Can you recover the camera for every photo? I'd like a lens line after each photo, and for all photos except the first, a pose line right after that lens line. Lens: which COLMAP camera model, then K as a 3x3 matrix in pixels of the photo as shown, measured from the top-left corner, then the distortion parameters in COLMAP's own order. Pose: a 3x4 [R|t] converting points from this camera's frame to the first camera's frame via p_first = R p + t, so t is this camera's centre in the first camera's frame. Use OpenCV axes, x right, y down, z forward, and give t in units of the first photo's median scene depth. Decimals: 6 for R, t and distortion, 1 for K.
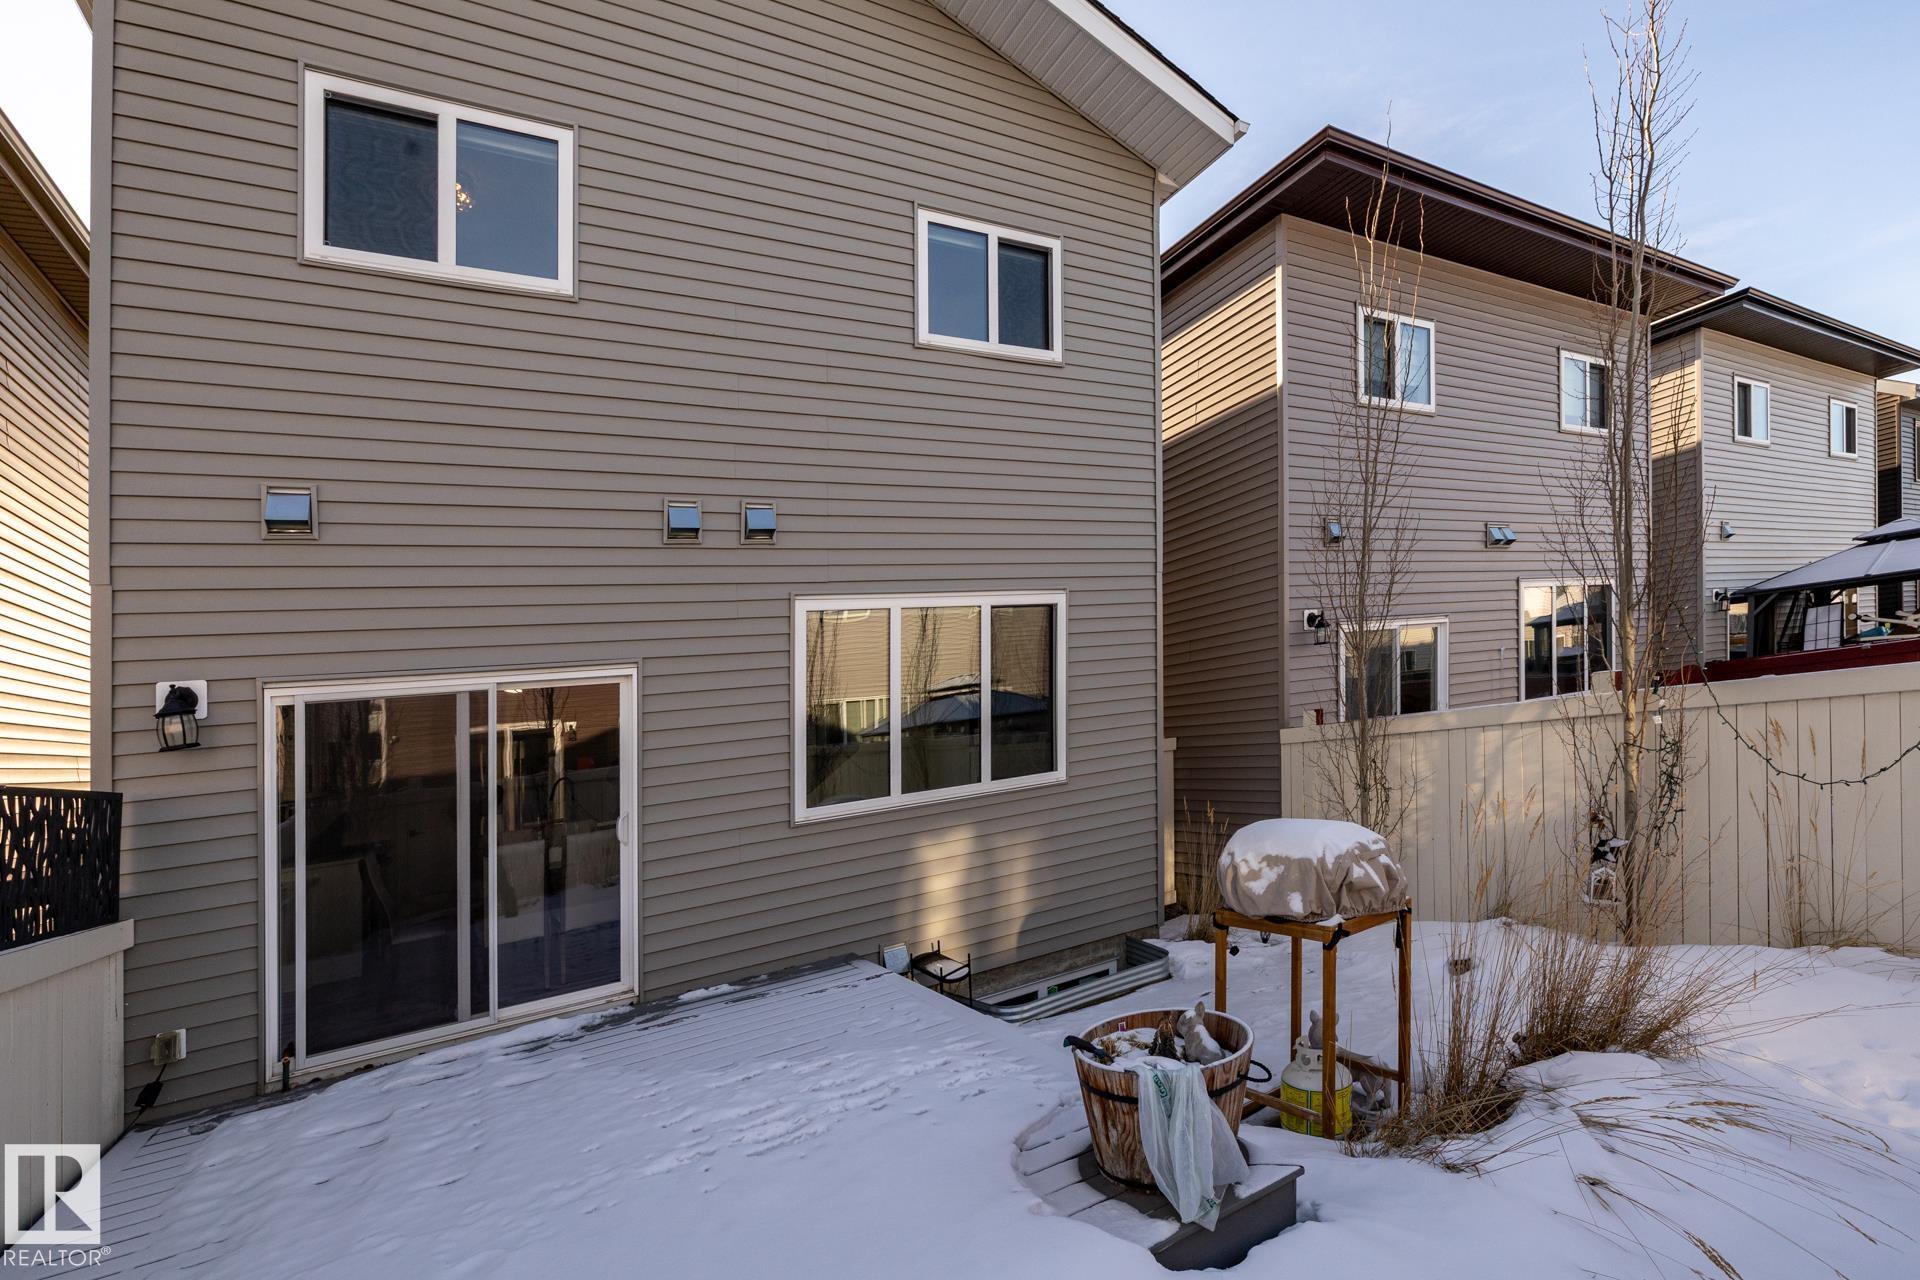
lens RADIAL K [[881.4, 0, 965.7], [0, 881.4, 642.2], [0, 0, 1]] dist [-0.001832, 0.000132]
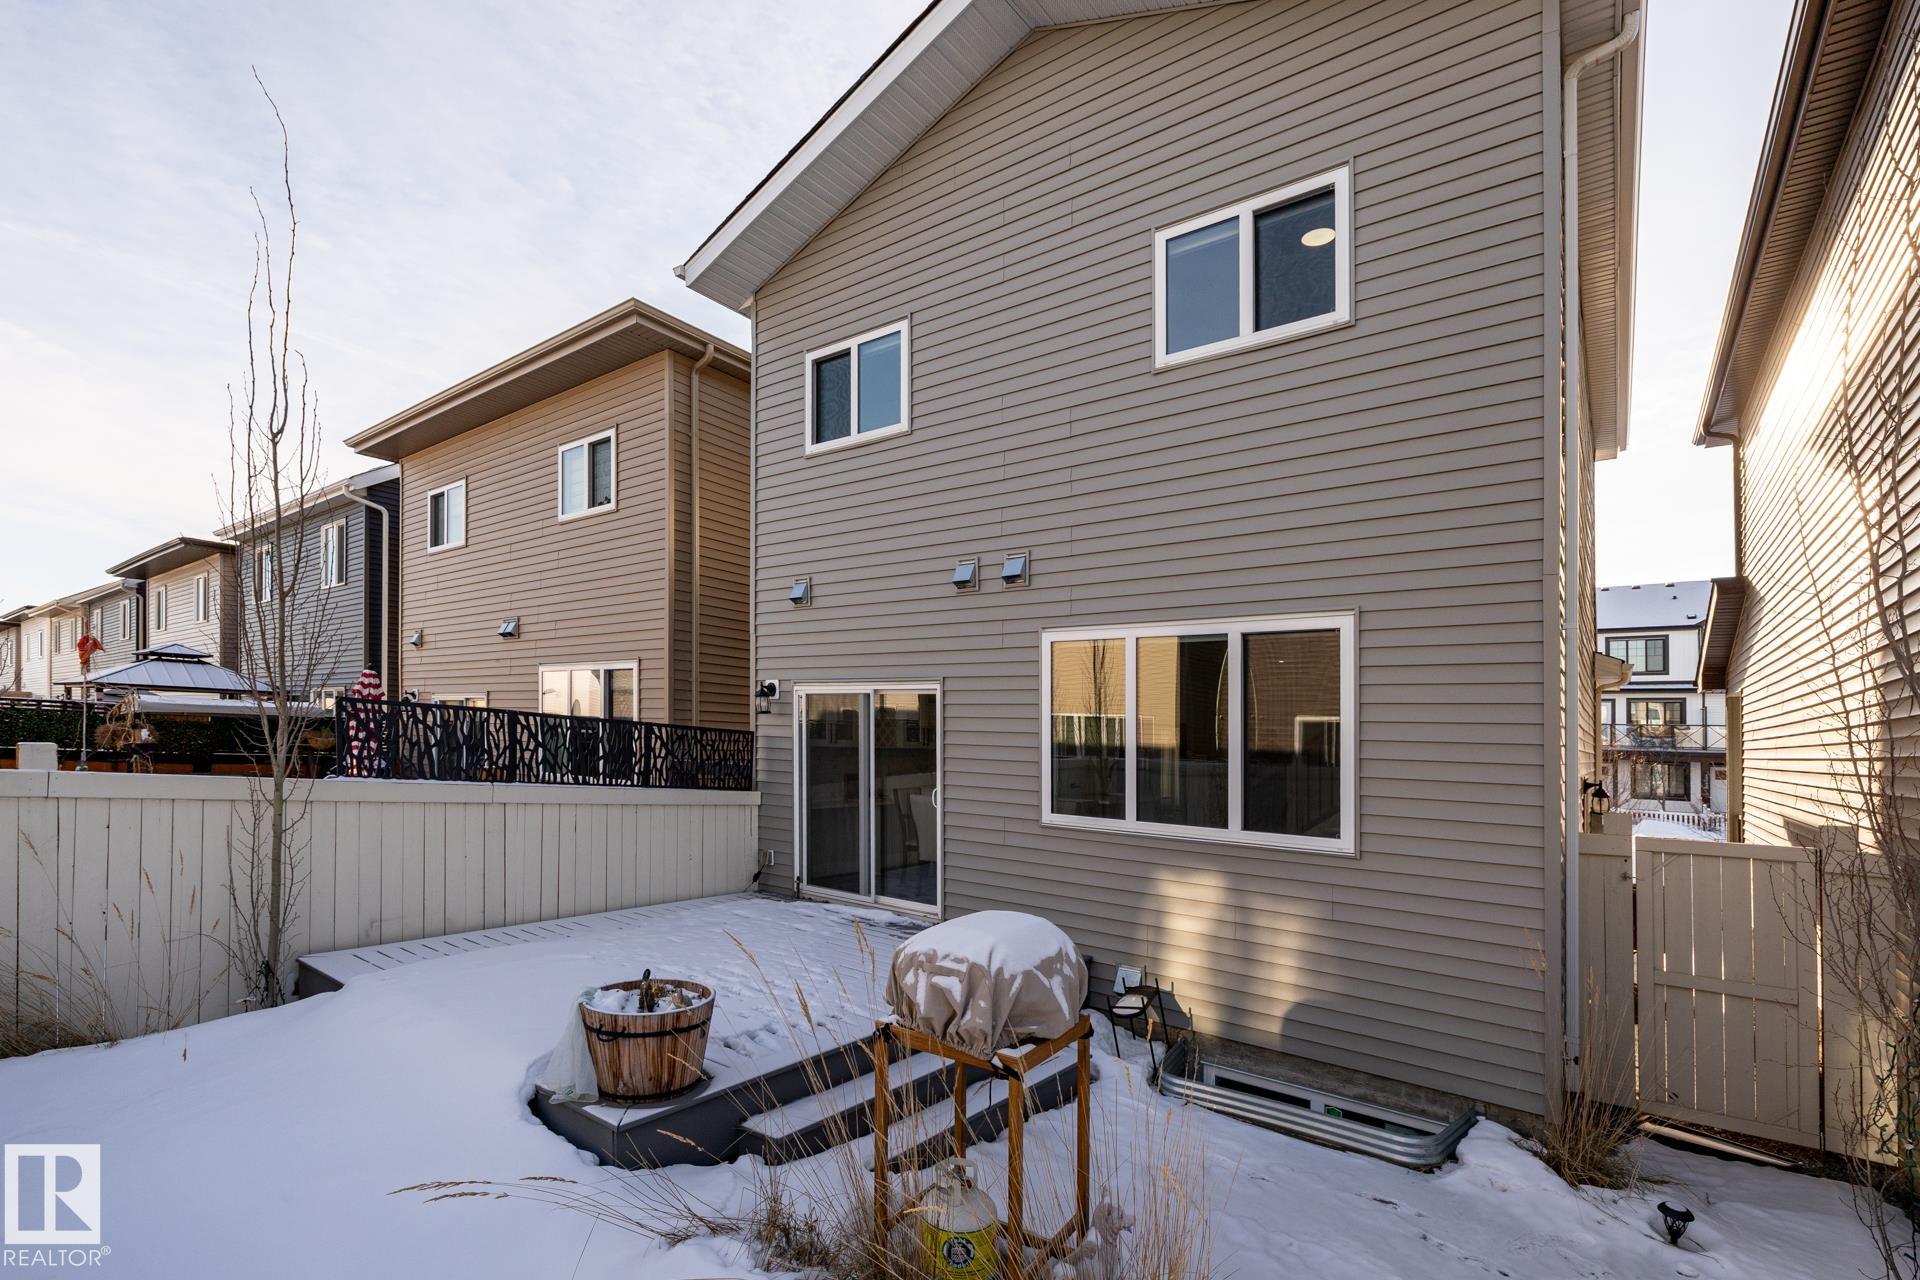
lens RADIAL K [[812.3, 0, 947.7], [0, 812.3, 637.8], [0, 0, 1]] dist [-0.001345, 0.000037]
pose [[0.409383, 0.003639, -0.912356, 0.683664], [-0.000060, 0.999992, 0.003962, -0.041820], [0.912363, -0.001568, 0.409380, 0.414840]]
